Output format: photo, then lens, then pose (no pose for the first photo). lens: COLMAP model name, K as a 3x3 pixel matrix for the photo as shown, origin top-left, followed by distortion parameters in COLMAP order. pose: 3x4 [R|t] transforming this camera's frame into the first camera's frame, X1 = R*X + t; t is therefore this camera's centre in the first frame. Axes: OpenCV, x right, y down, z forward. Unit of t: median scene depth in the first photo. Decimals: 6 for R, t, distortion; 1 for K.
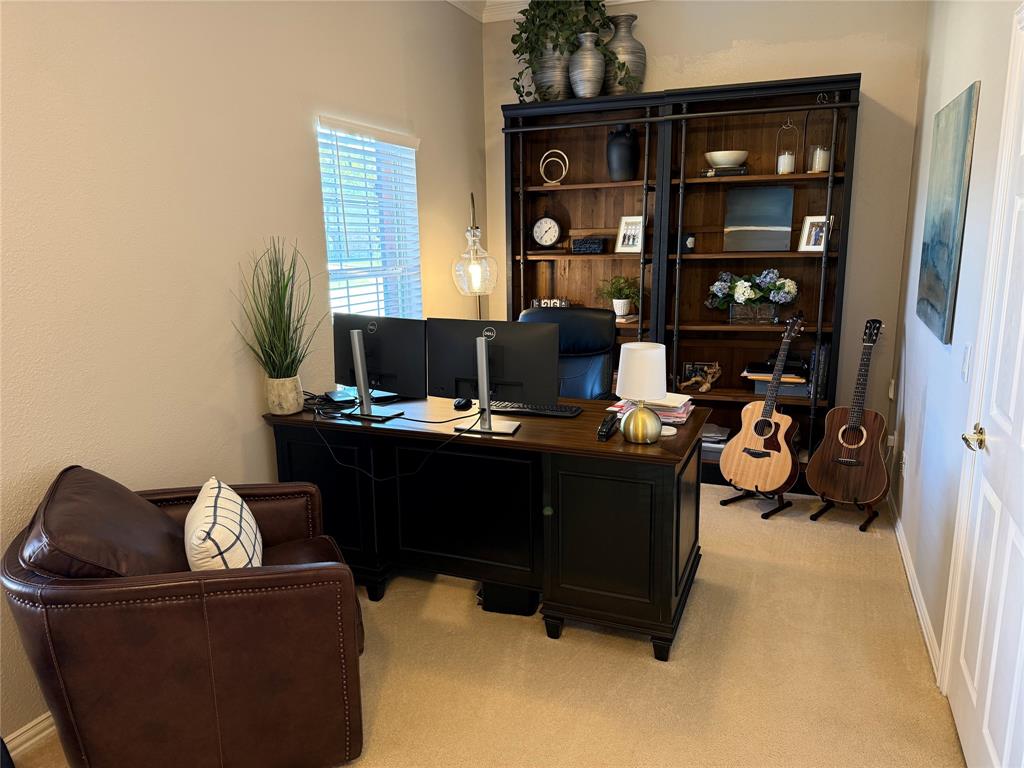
lens RADIAL K [[722.7, 0, 516.1], [0, 722.7, 385.9], [0, 0, 1]] dist [0.048281, -0.061408]
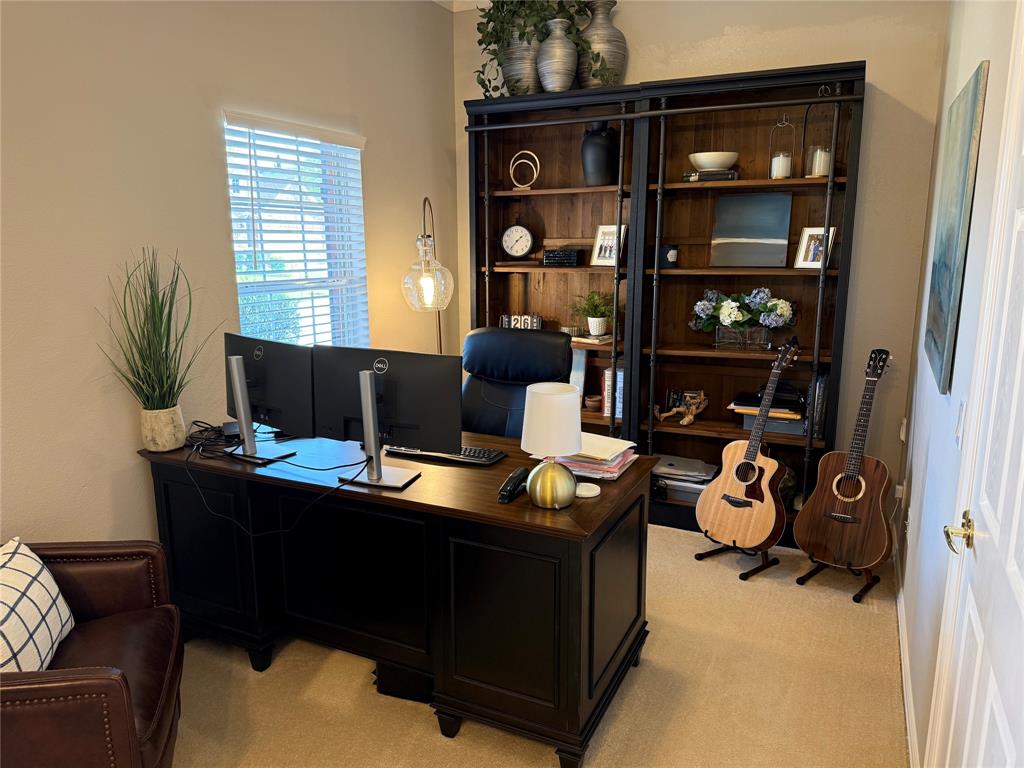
lens RADIAL K [[722.7, 0, 507.8], [0, 722.7, 381.5], [0, 0, 1]] dist [0.048281, -0.061408]
pose [[0.997412, 0.023859, -0.067816, 0.115174], [-0.024549, 0.999655, -0.009365, -0.034816], [0.067570, 0.011005, 0.997654, 0.120005]]
